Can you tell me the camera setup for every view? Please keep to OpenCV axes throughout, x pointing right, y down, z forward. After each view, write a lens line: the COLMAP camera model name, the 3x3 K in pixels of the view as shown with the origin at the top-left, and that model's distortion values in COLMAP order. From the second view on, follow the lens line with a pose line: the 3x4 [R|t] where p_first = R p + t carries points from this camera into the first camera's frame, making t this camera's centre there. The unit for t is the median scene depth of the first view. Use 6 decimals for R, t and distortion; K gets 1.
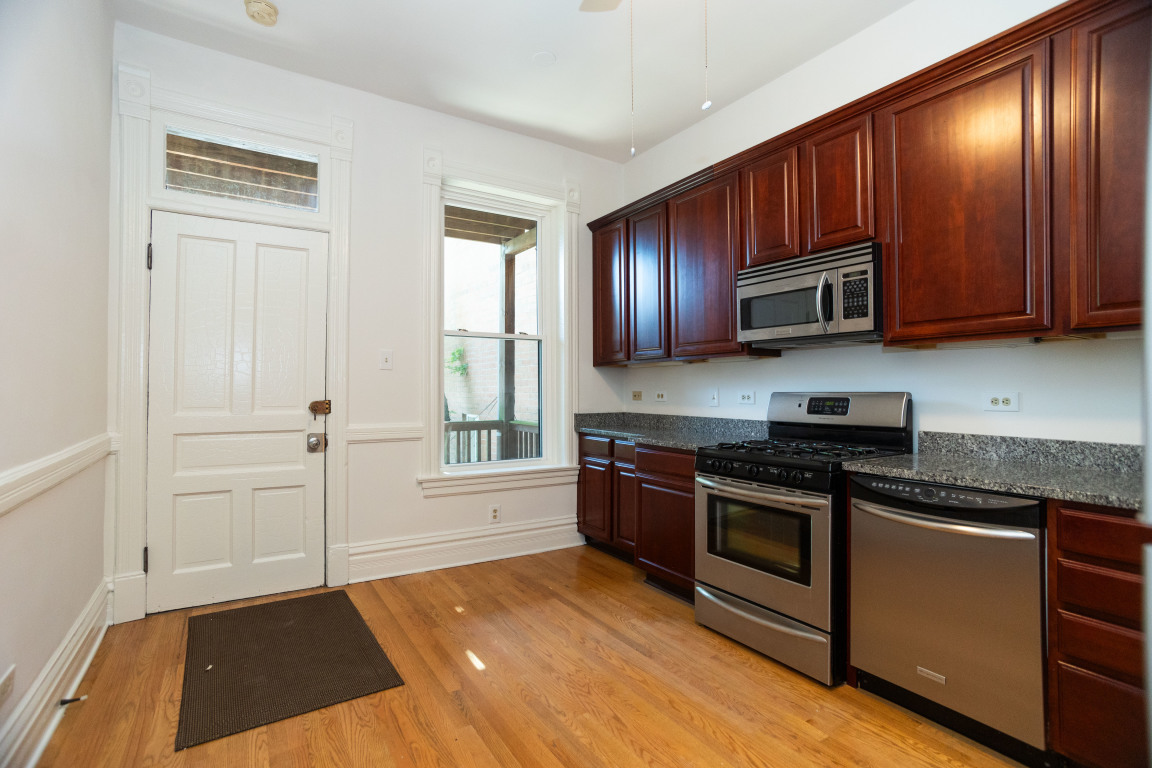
lens RADIAL K [[564.4, 0, 570.7], [0, 564.4, 385.1], [0, 0, 1]] dist [-0.045369, 0.001232]
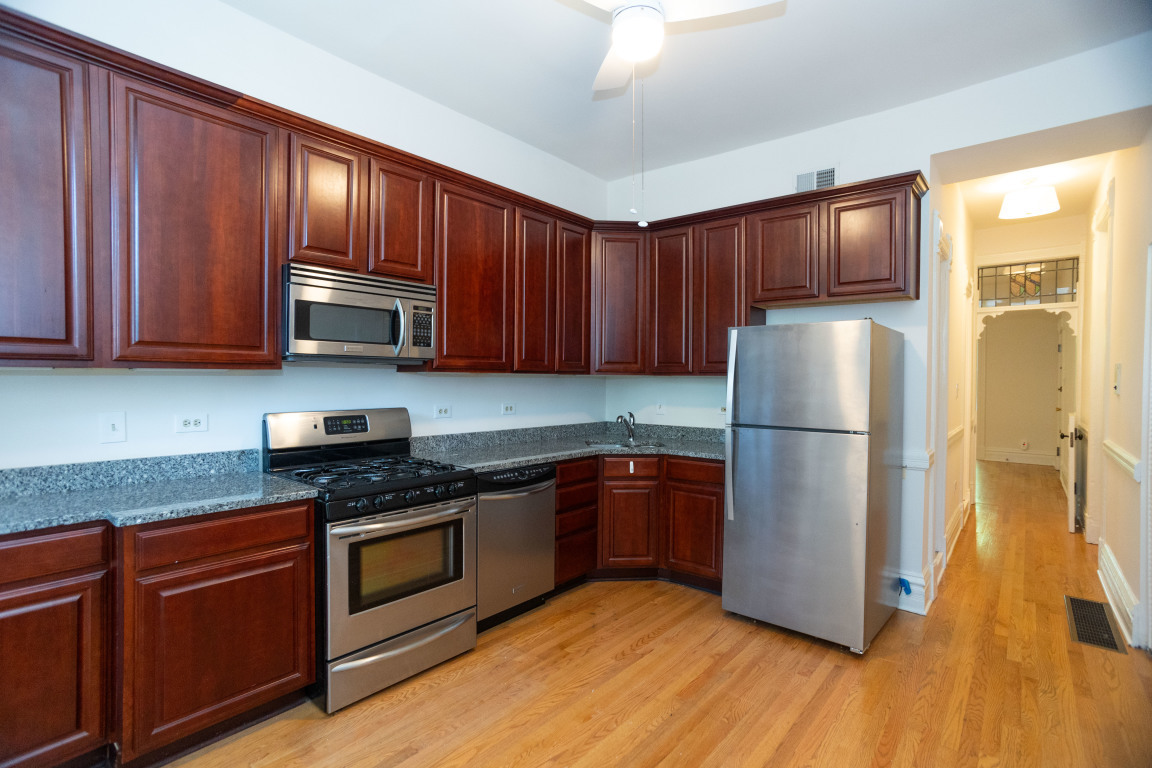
lens RADIAL K [[564.4, 0, 570.7], [0, 564.4, 385.1], [0, 0, 1]] dist [-0.045369, 0.001232]
pose [[-0.325724, -0.015989, 0.945330, -0.673749], [-0.015825, 0.999809, 0.011458, -0.055679], [-0.945333, -0.011227, -0.325914, 1.043776]]
